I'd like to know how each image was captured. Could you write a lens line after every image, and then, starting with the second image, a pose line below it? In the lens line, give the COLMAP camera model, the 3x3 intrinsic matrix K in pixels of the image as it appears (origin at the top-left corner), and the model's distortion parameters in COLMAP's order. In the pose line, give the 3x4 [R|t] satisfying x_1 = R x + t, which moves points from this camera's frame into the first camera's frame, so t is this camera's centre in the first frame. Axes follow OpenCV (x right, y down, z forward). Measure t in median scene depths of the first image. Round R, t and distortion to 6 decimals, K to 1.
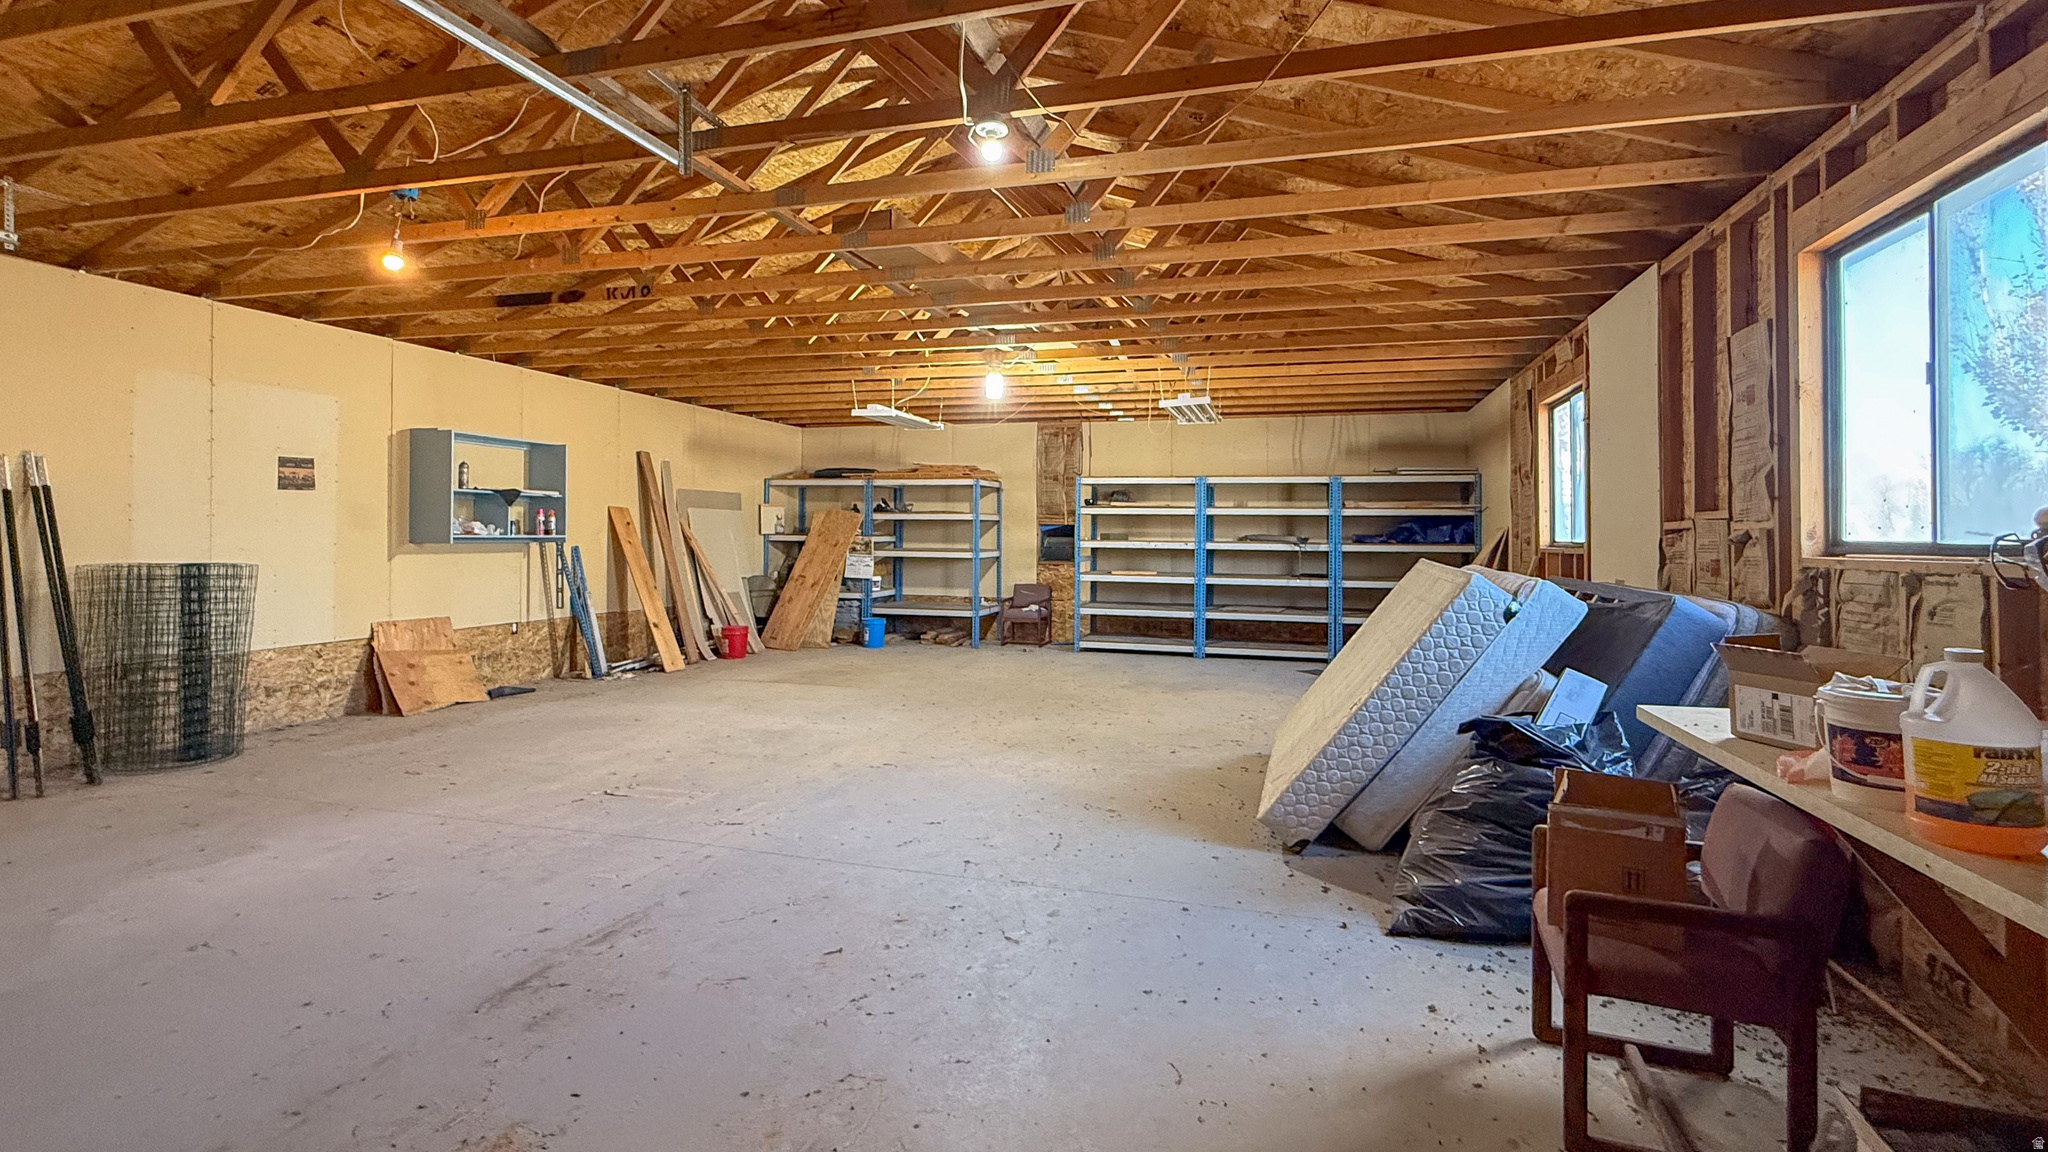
lens RADIAL K [[892.0, 0, 1054.9], [0, 892.0, 524.0], [0, 0, 1]] dist [0.000415, 0.000008]
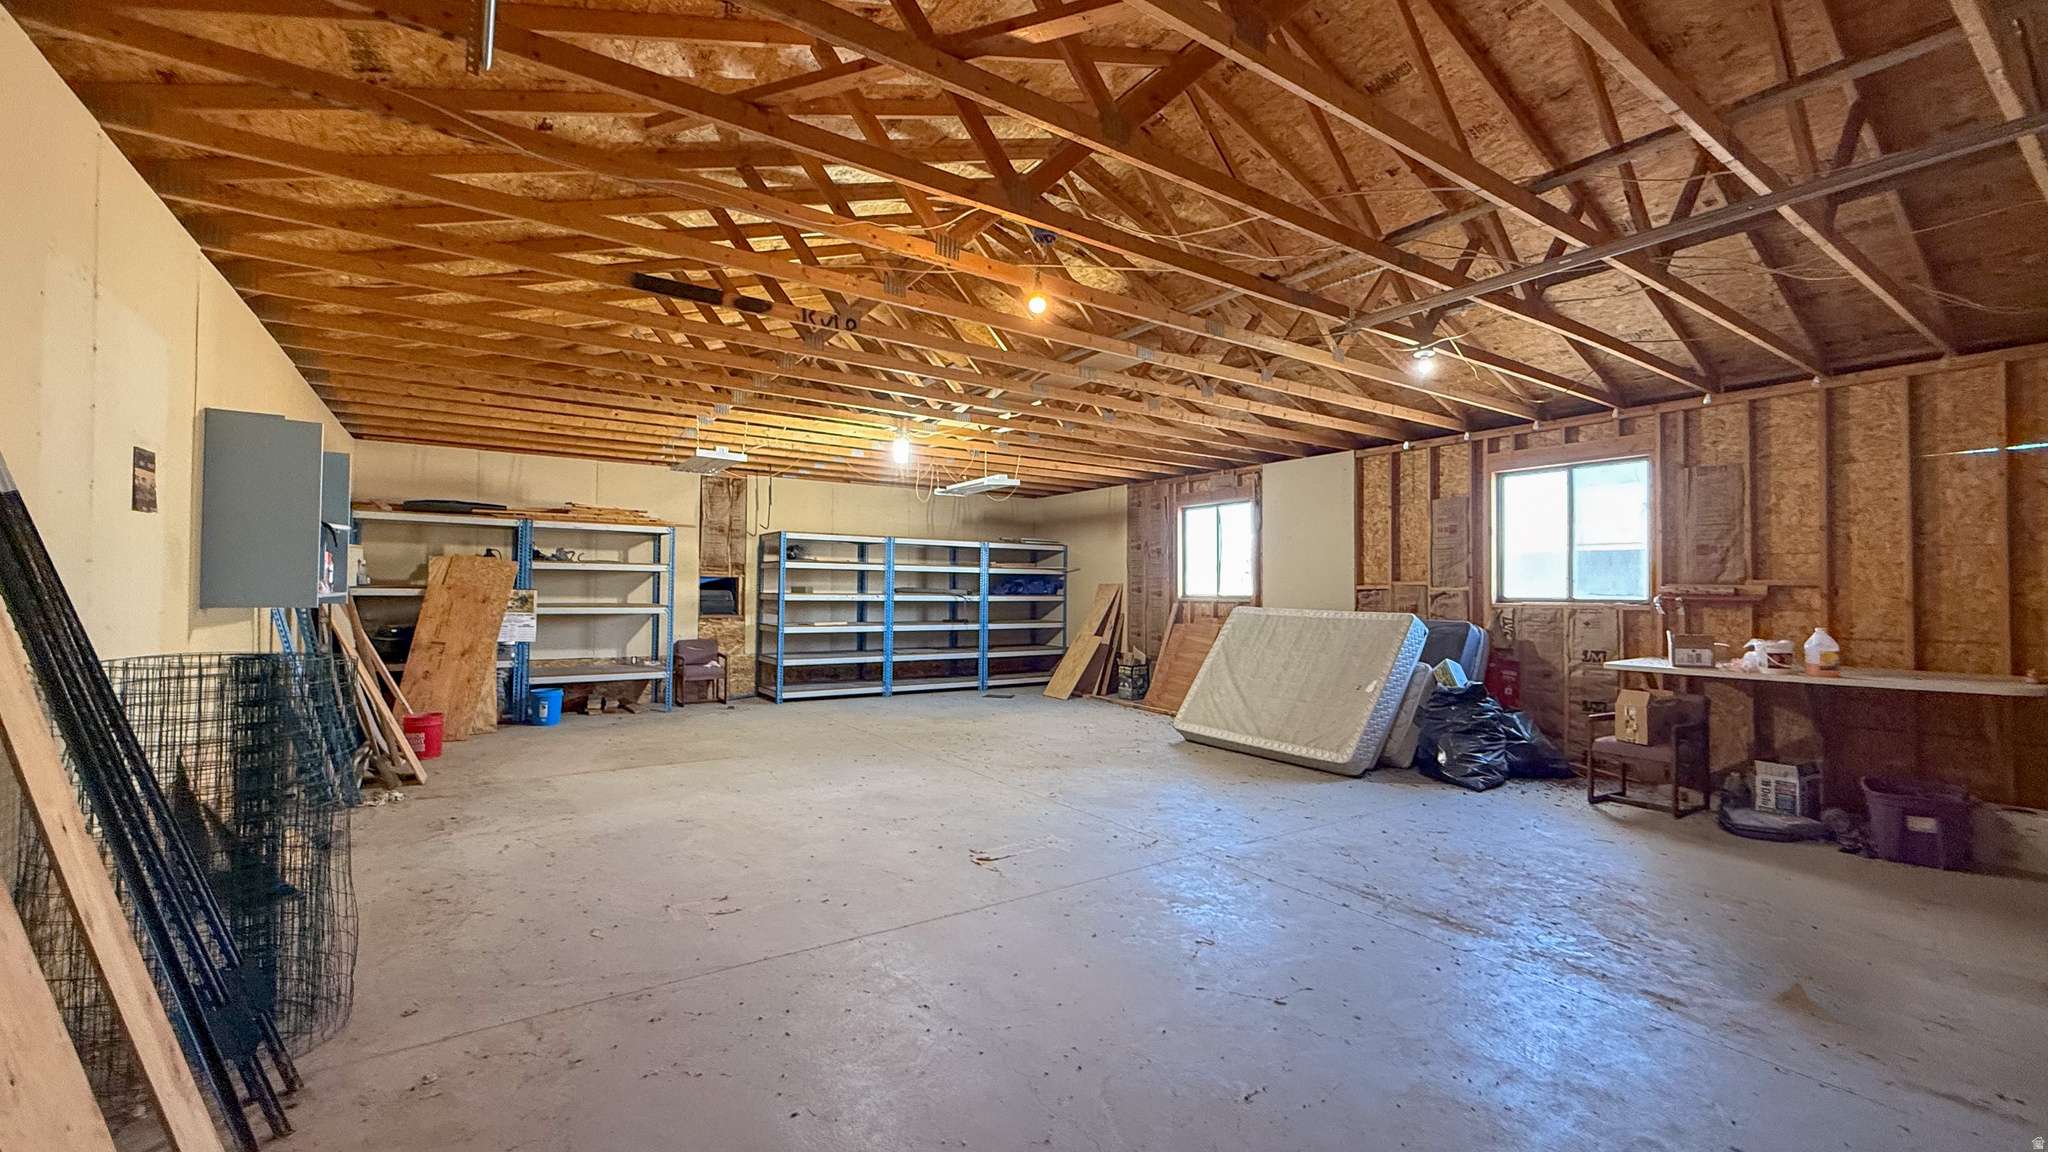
lens RADIAL K [[840.4, 0, 1030.7], [0, 840.4, 584.1], [0, 0, 1]] dist [0.005030, 0.000162]
pose [[0.643645, 0.003725, 0.765316, -0.500278], [-0.015193, 0.999853, 0.007911, -0.004332], [-0.765174, -0.016719, 0.643607, 0.157171]]
